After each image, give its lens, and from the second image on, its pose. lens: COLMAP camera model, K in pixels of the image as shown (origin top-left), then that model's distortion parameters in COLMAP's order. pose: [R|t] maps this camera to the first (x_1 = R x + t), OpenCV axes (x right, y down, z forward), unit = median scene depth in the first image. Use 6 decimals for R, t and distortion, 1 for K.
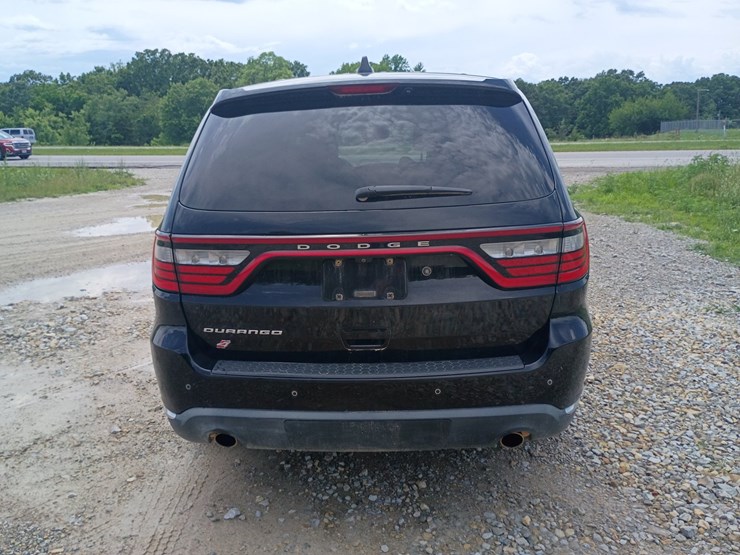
lens RADIAL K [[644.7, 0, 369.6], [0, 644.7, 262.5], [0, 0, 1]] dist [0.072953, -0.102108]
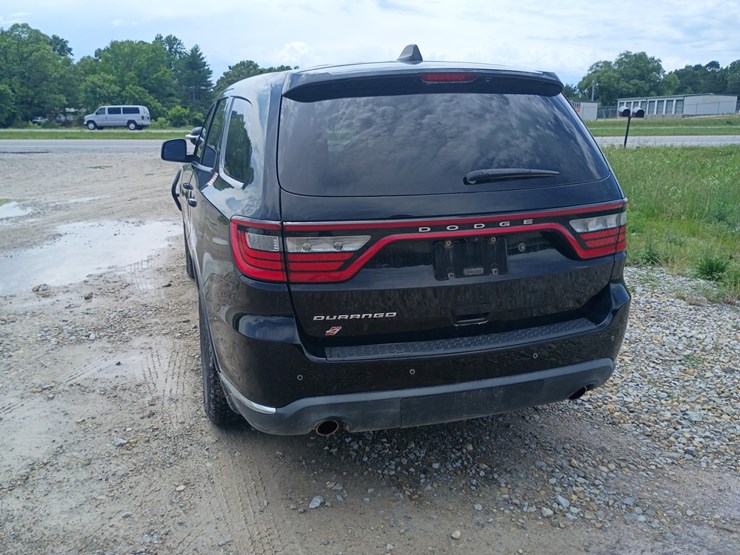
lens RADIAL K [[641.3, 0, 367.3], [0, 641.3, 259.7], [0, 0, 1]] dist [0.067809, -0.093965]
pose [[0.947216, -0.054186, 0.315983, -0.414398], [0.048482, 0.998488, 0.025893, -0.005343], [-0.316908, -0.009207, 0.948411, 0.041560]]
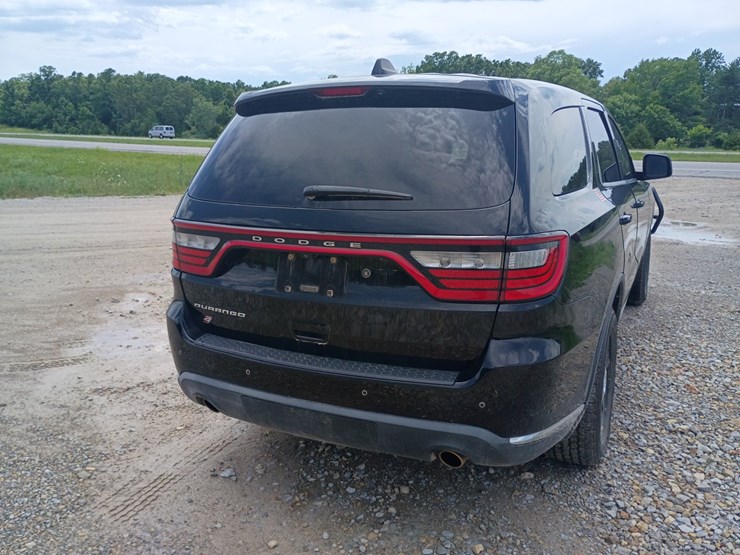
lens RADIAL K [[650.4, 0, 370.0], [0, 650.4, 277.5], [0, 0, 1]] dist [0.071664, -0.106287]
pose [[0.914124, 0.106428, -0.391217, 0.403801], [-0.099328, 0.994313, 0.038404, -0.015895], [0.393079, 0.003752, 0.919497, 0.055926]]
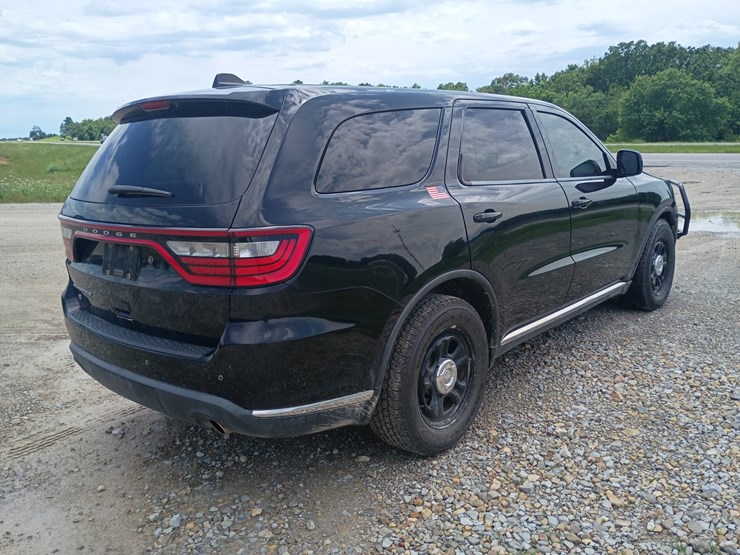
lens RADIAL K [[651.8, 0, 363.6], [0, 651.8, 273.2], [0, 0, 1]] dist [0.073500, -0.106801]
pose [[0.770444, 0.125529, -0.625027, 0.930178], [-0.113788, 0.991756, 0.058920, -0.063100], [0.627271, 0.025726, 0.778376, 0.260129]]
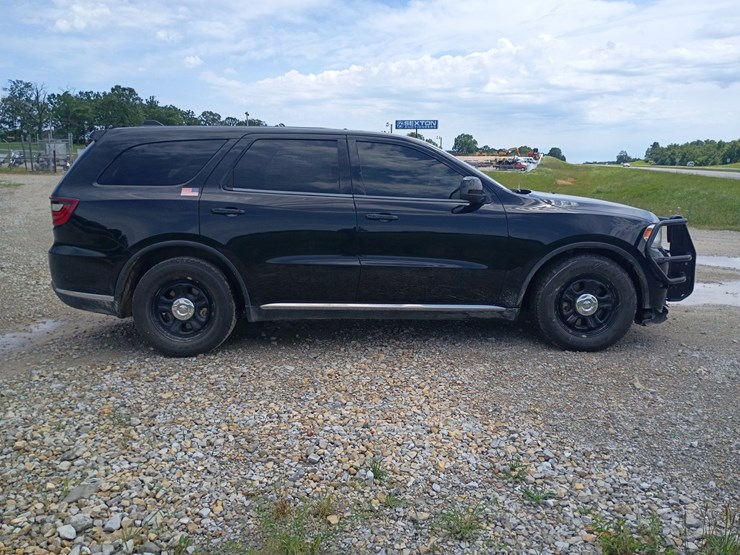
lens RADIAL K [[651.8, 0, 363.6], [0, 651.8, 273.2], [0, 0, 1]] dist [0.073500, -0.106801]
pose [[0.047862, 0.174490, -0.983495, 2.116822], [-0.205556, 0.965269, 0.161253, -0.316512], [0.977474, 0.194446, 0.082067, 1.558529]]
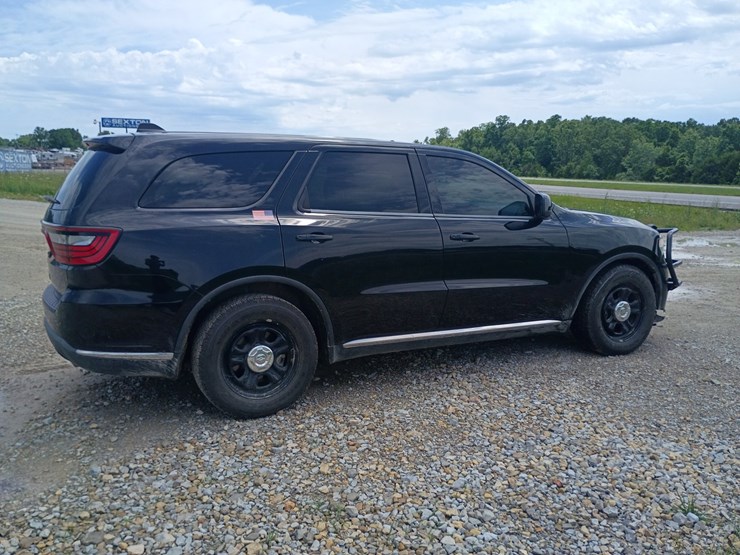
lens RADIAL K [[651.8, 0, 363.6], [0, 651.8, 273.2], [0, 0, 1]] dist [0.073500, -0.106801]
pose [[0.475661, 0.154758, -0.865908, 1.696749], [-0.193155, 0.978752, 0.068821, -0.164737], [0.858159, 0.134519, 0.495447, 0.691038]]
